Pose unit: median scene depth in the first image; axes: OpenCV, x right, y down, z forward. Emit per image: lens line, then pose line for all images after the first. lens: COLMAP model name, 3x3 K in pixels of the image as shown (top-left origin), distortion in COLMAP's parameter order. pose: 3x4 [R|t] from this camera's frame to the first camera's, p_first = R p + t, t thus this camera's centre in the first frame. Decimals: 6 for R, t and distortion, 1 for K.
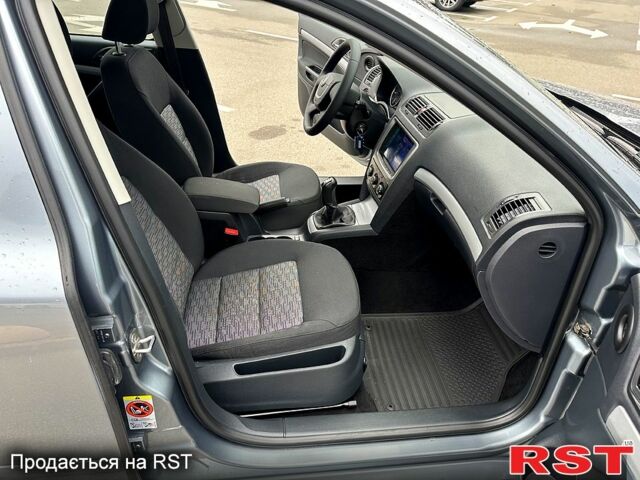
lens RADIAL K [[449.9, 0, 345.2], [0, 449.9, 224.5], [0, 0, 1]] dist [0.081586, -0.107137]
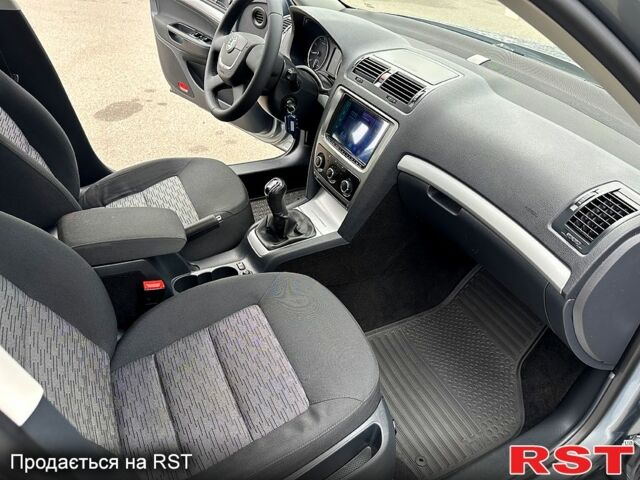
lens RADIAL K [[449.9, 0, 345.2], [0, 449.9, 224.5], [0, 0, 1]] dist [0.081586, -0.107137]
pose [[0.944464, -0.181867, 0.273700, -0.137698], [0.155656, 0.981118, 0.114801, -0.096568], [-0.289410, -0.065822, 0.954939, 0.248723]]
